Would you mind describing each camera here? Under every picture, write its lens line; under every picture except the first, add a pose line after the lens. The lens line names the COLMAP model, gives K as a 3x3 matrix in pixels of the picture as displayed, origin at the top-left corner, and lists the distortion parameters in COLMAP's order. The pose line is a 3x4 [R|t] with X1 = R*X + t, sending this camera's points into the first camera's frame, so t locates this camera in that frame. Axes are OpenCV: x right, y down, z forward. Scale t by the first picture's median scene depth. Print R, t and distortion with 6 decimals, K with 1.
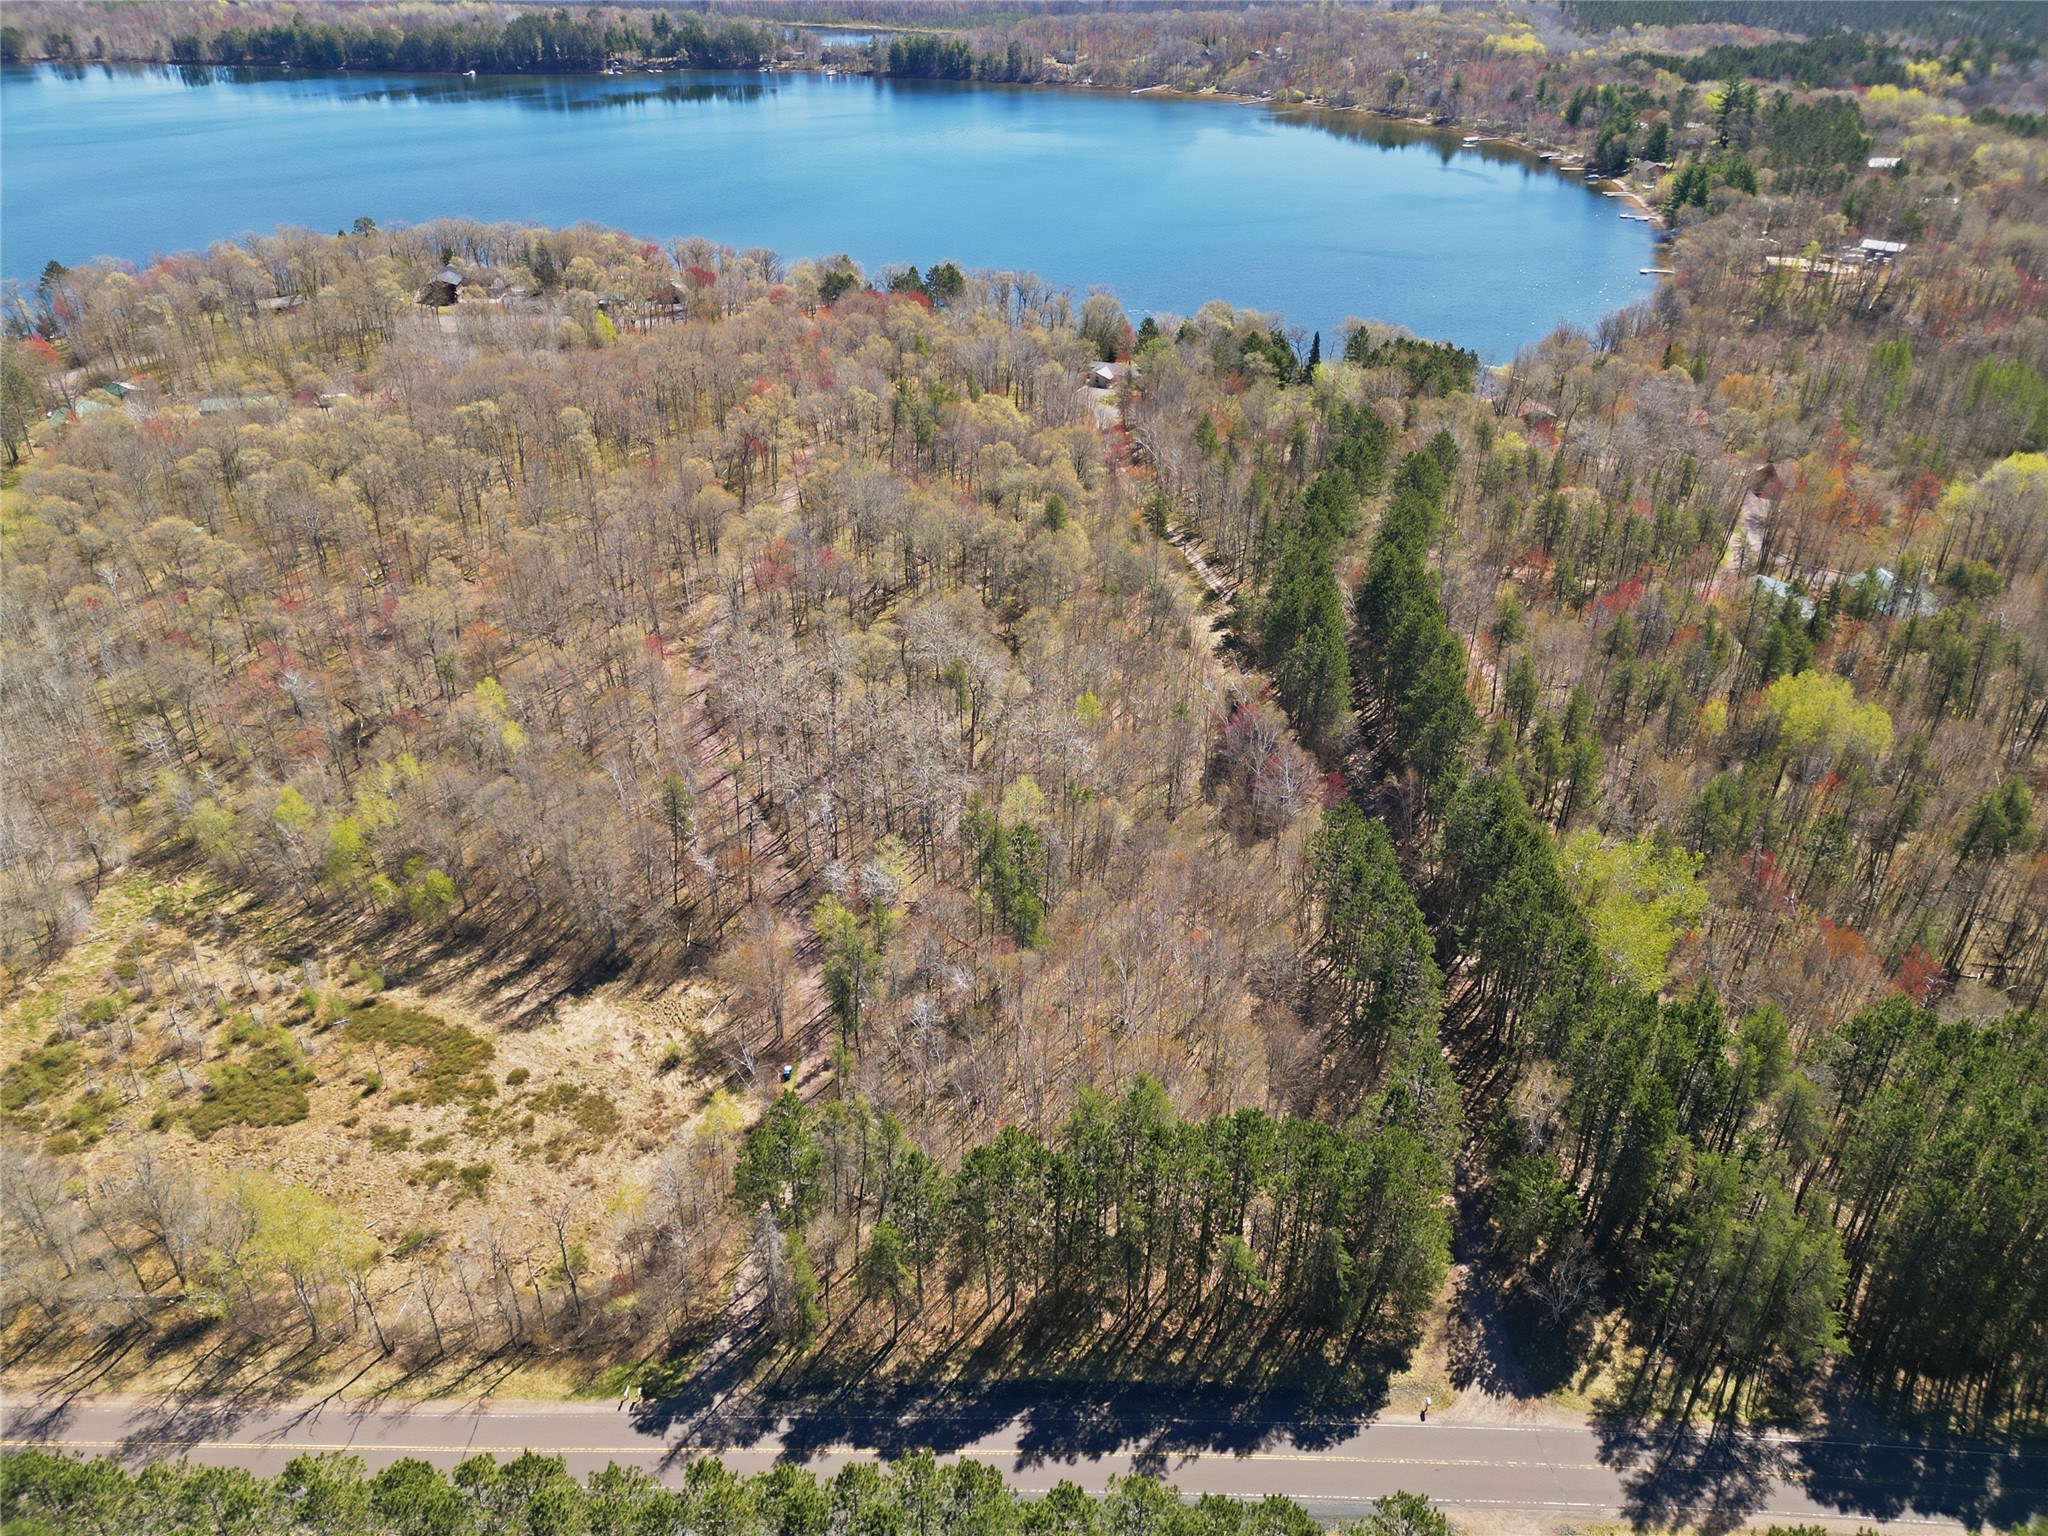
lens RADIAL K [[1429.0, 0, 1016.8], [0, 1429.0, 759.1], [0, 0, 1]] dist [0.046234, -0.028833]
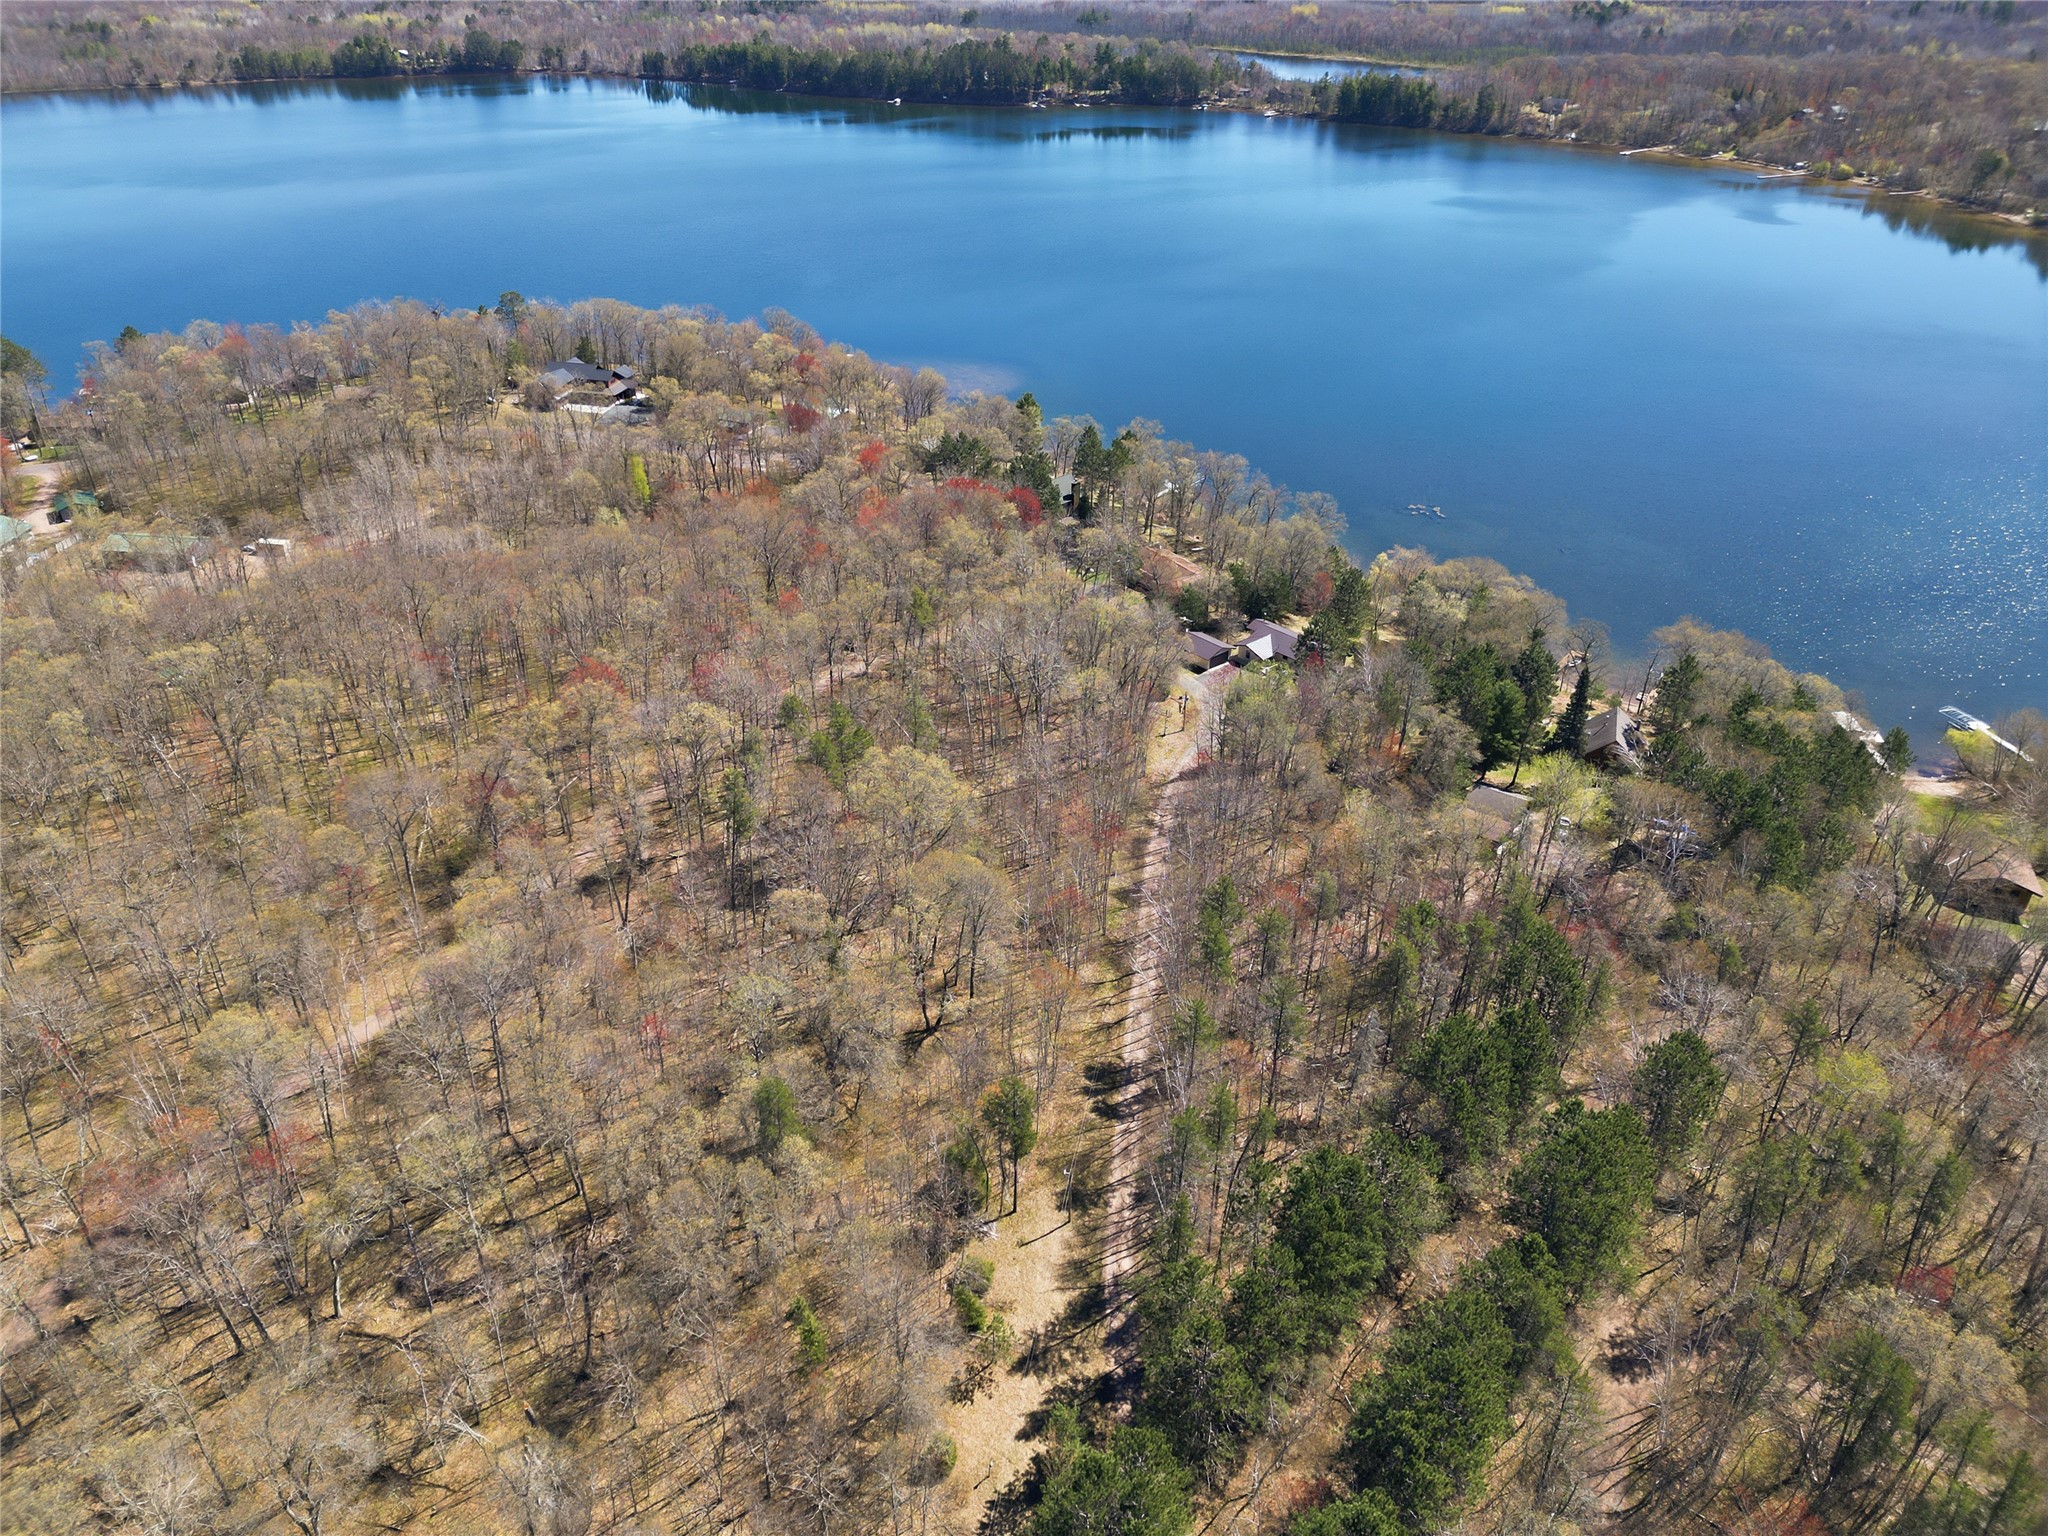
lens RADIAL K [[1429.0, 0, 1016.8], [0, 1429.0, 779.3], [0, 0, 1]] dist [0.046234, -0.028833]
pose [[0.940071, 0.177915, -0.290881, 0.358460], [-0.177452, 0.983725, 0.028196, -0.483437], [0.291164, 0.025112, 0.956344, 0.809370]]
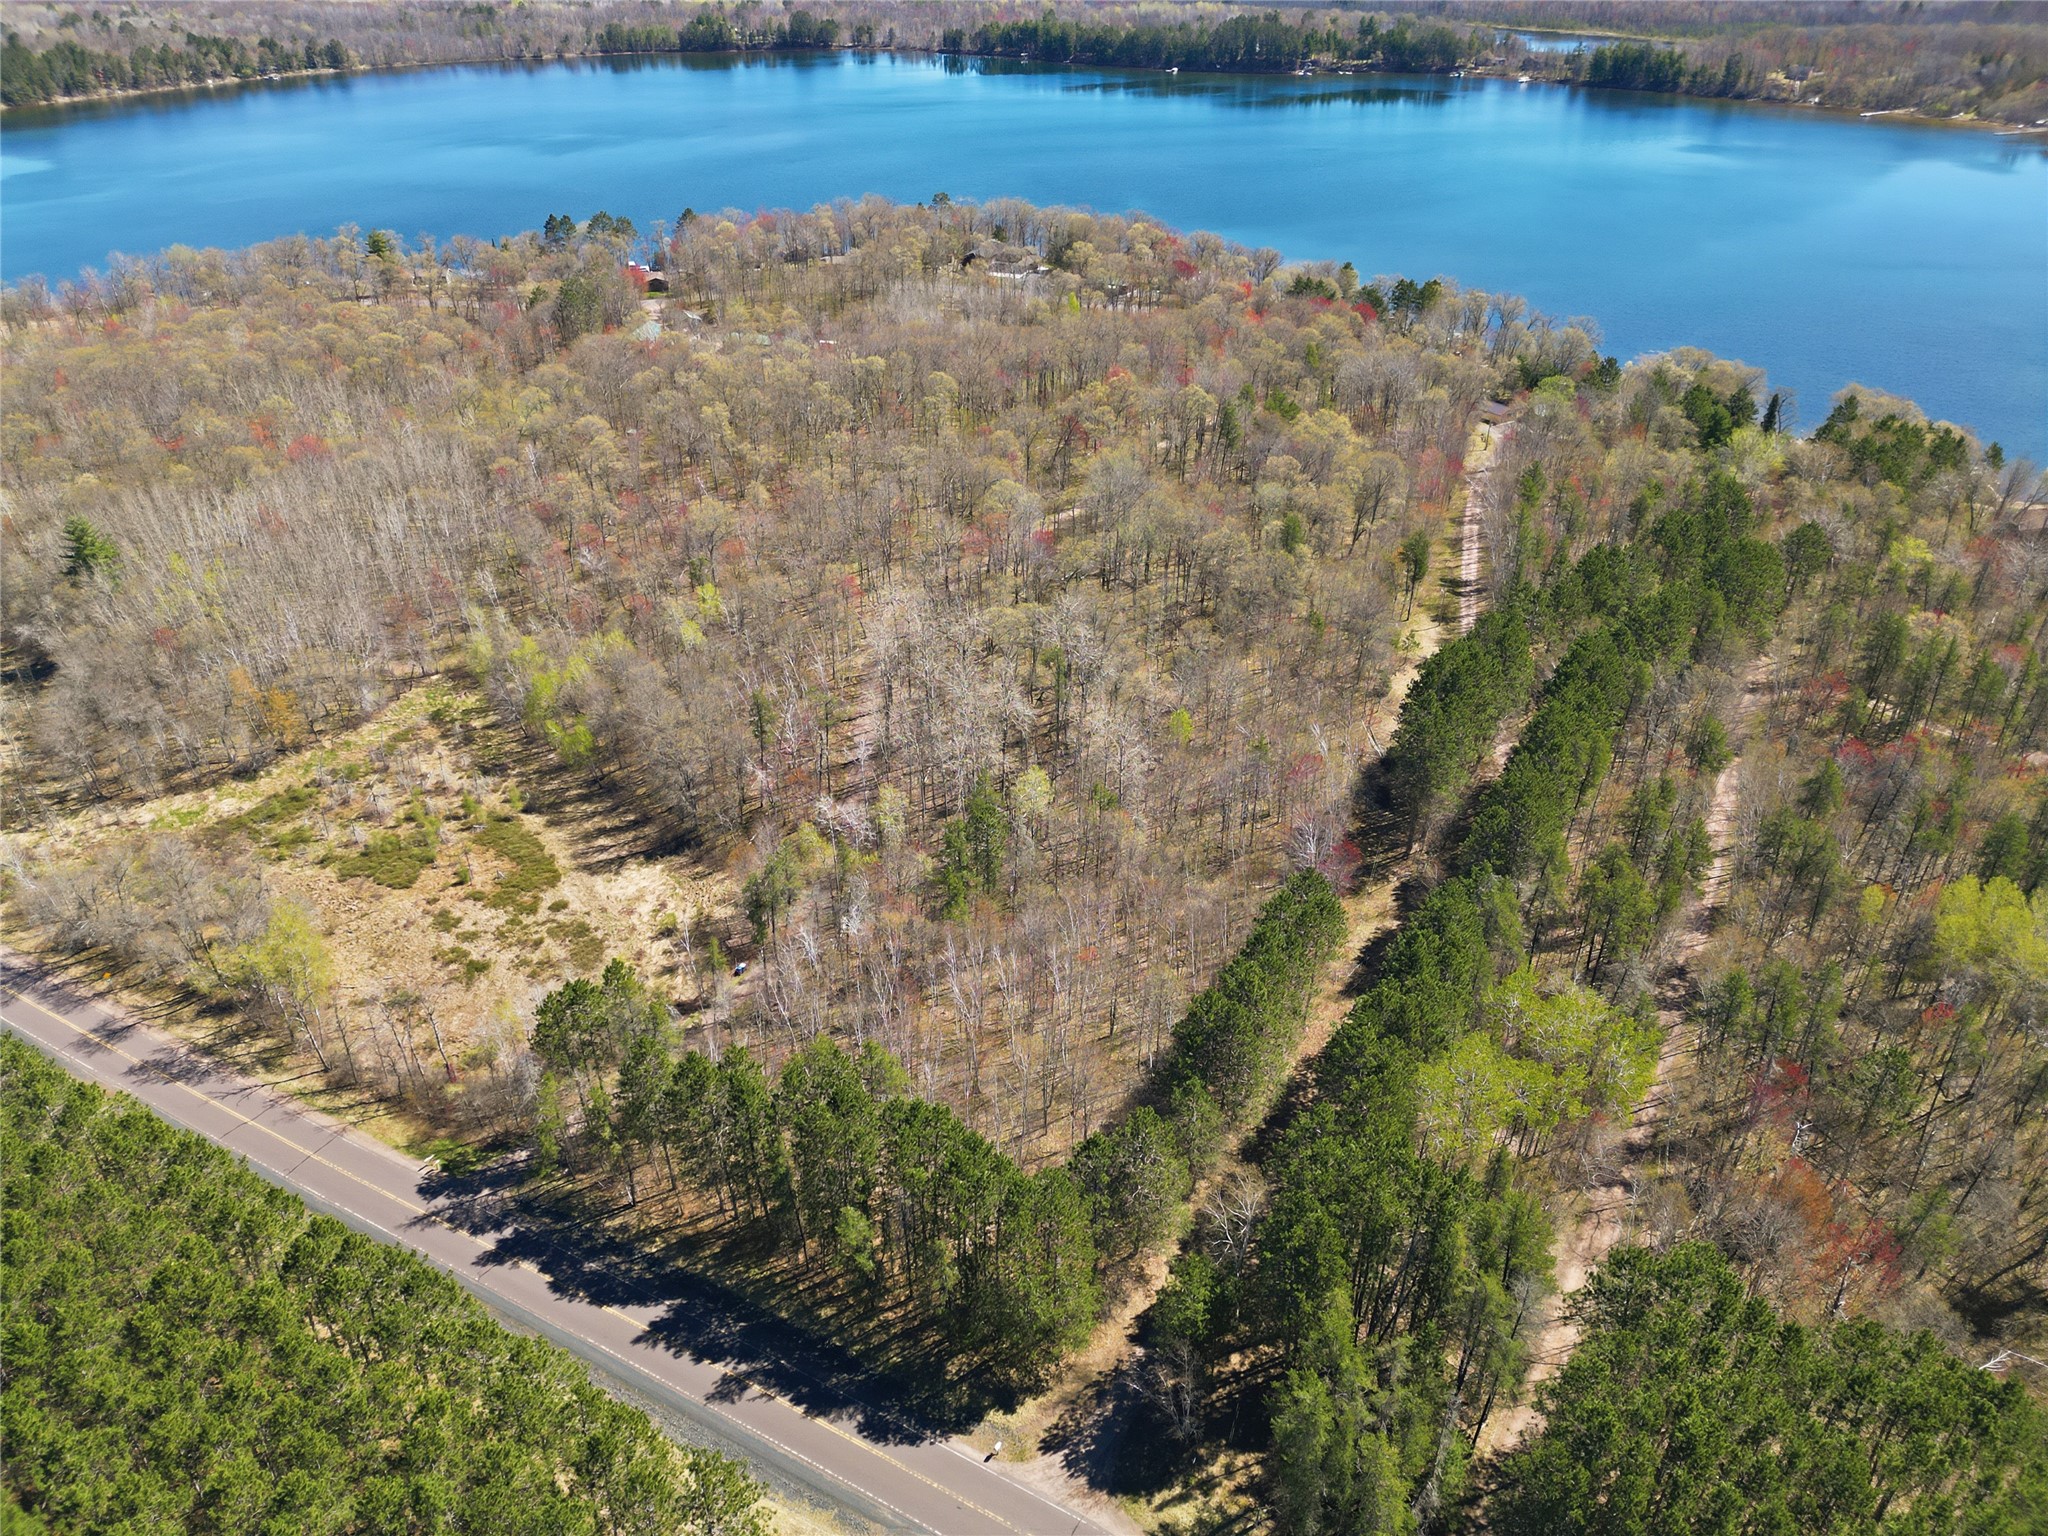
lens RADIAL K [[1429.0, 0, 1017.8], [0, 1429.0, 764.5], [0, 0, 1]] dist [0.046234, -0.028833]
pose [[0.885090, 0.234900, -0.401794, 0.437278], [-0.234466, 0.970783, 0.051054, -0.040125], [0.402047, 0.049019, 0.914306, 0.072961]]
